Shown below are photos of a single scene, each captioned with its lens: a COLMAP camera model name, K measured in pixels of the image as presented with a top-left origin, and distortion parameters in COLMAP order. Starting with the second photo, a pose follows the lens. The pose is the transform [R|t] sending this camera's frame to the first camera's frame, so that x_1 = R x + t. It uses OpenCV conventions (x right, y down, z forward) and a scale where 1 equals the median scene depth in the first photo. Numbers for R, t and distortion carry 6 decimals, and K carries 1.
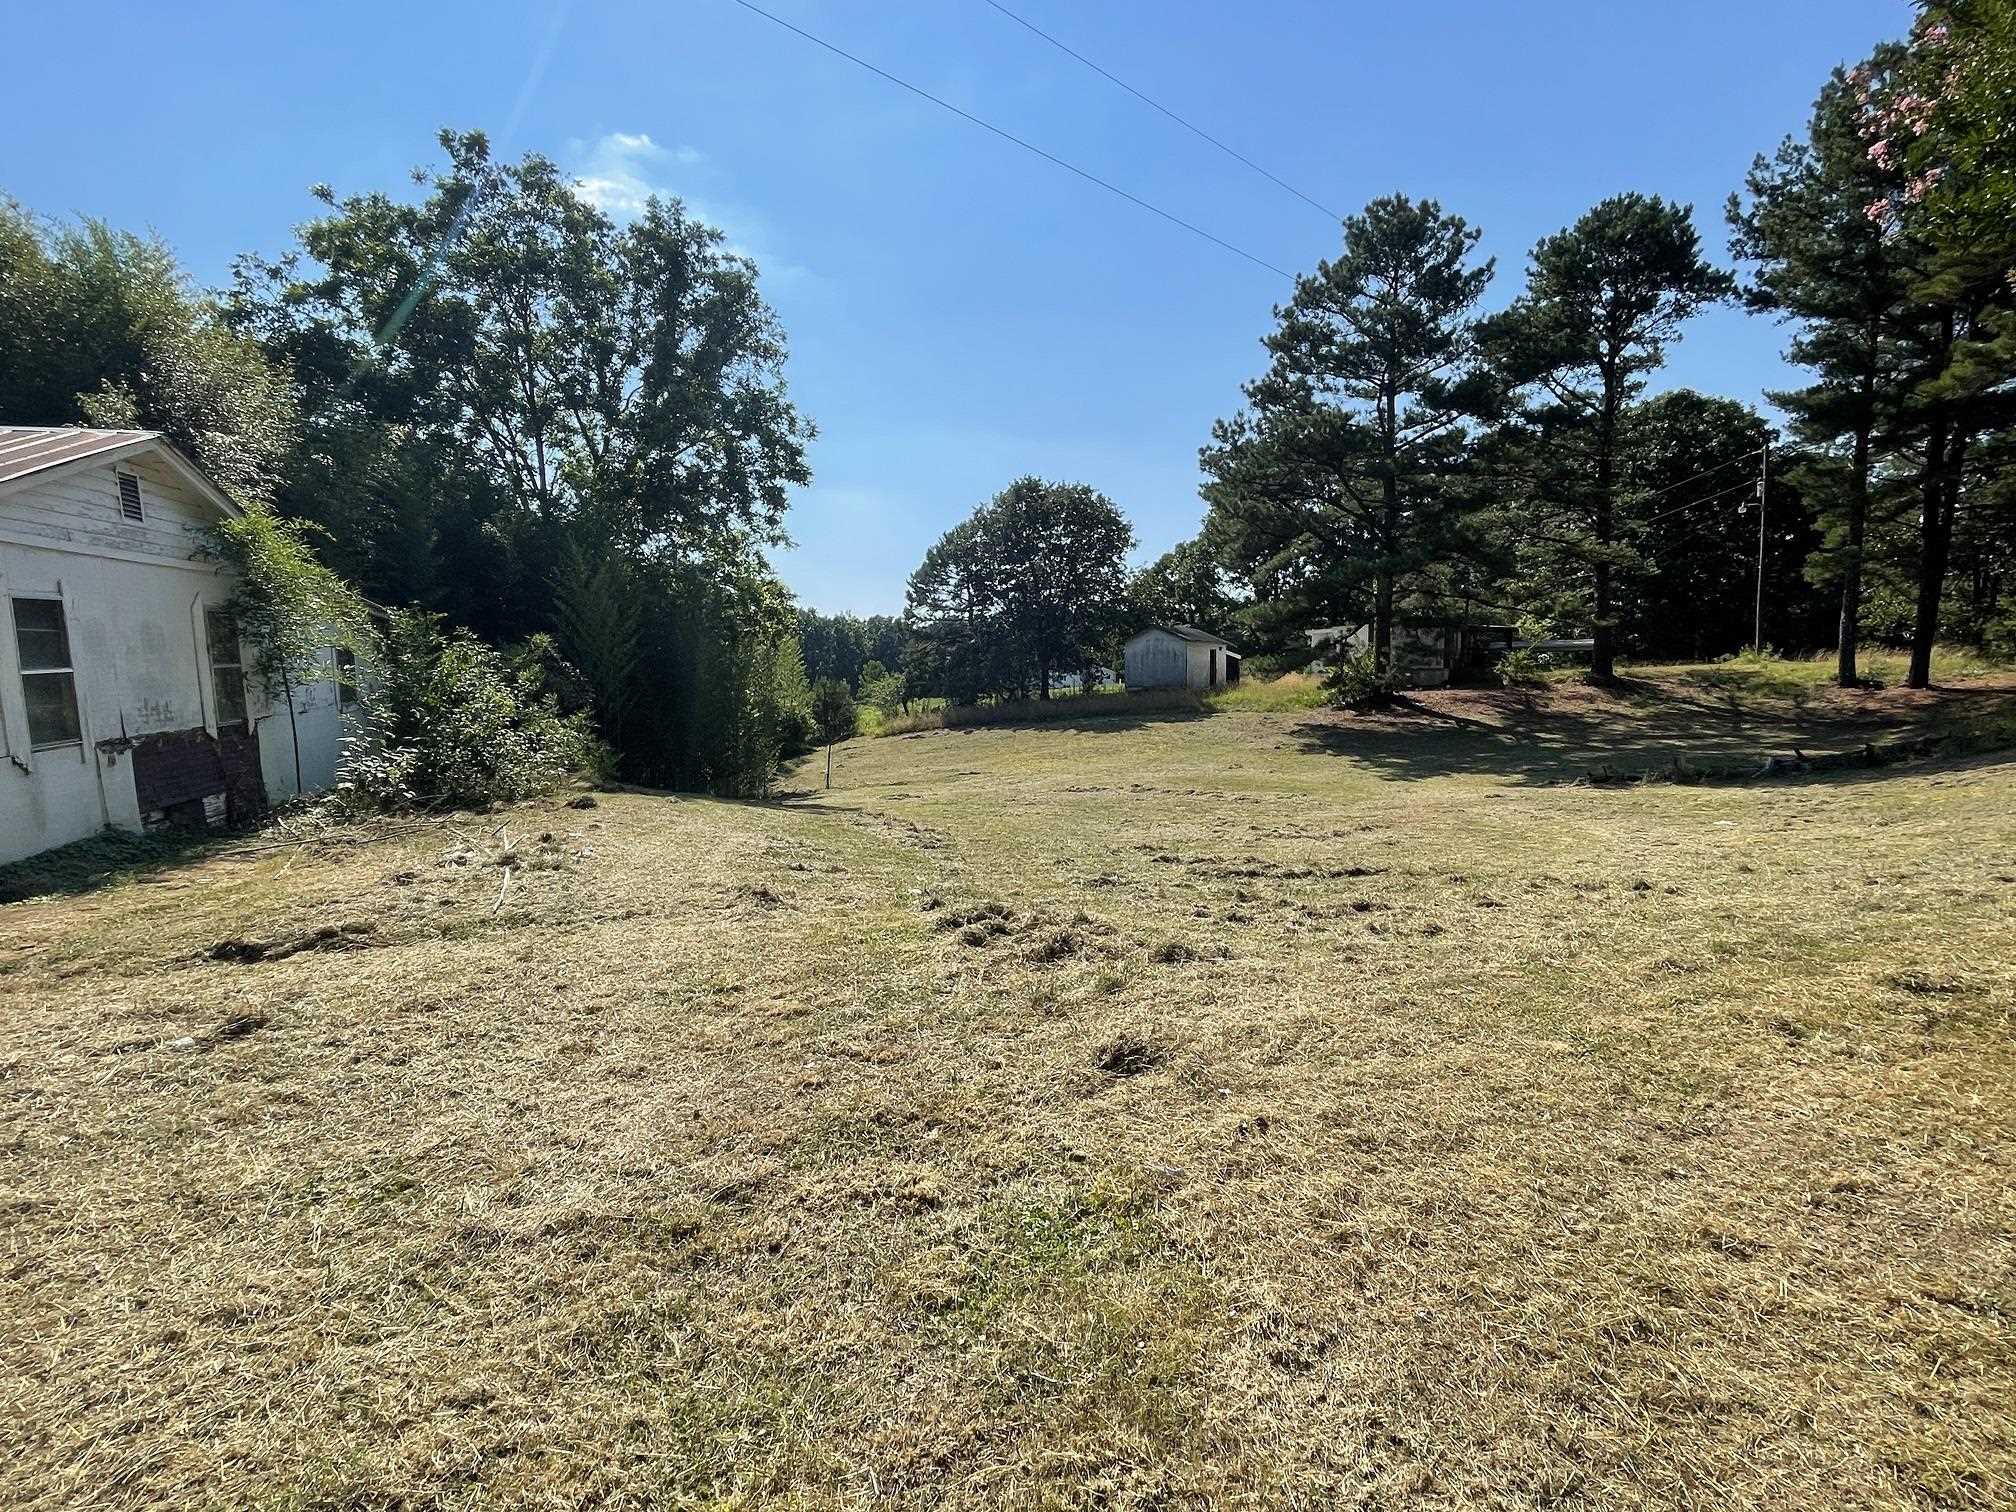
lens RADIAL K [[995.2, 0, 1008.0], [0, 995.2, 756.0], [0, 0, 1]] dist [-0.034002, 0.017116]
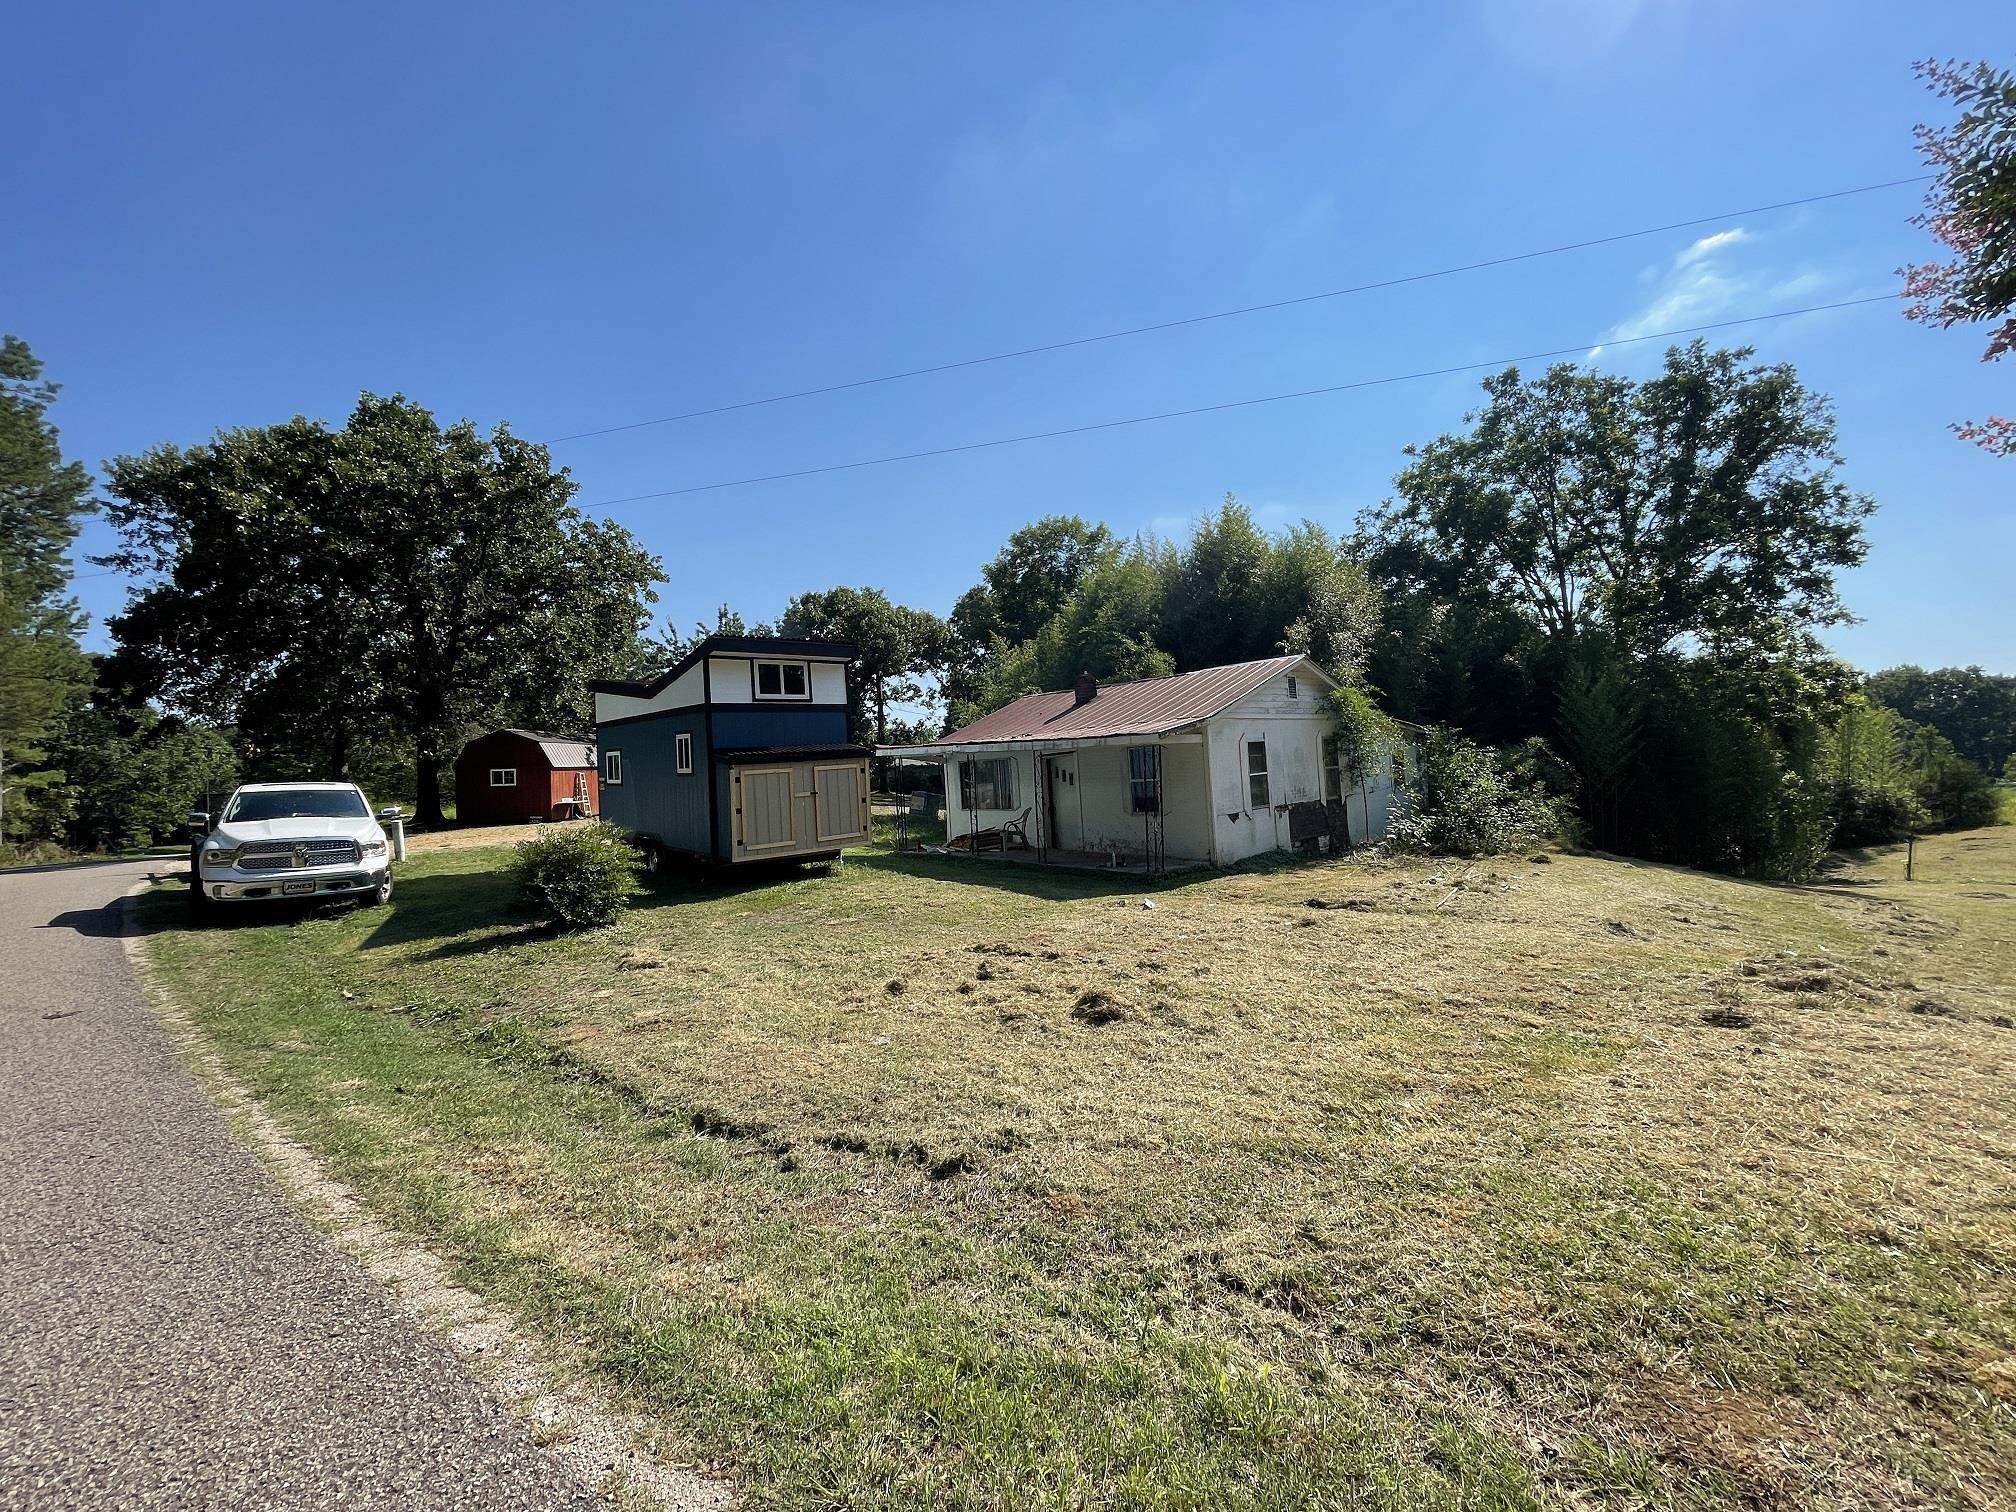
lens RADIAL K [[866.5, 0, 1008.0], [0, 866.5, 756.0], [0, 0, 1]] dist [0.001499, 0.000539]
pose [[0.484204, -0.017678, -0.874777, 0.168627], [-0.050528, 0.997562, -0.048128, -0.001367], [0.873495, 0.067504, 0.482130, -0.162877]]
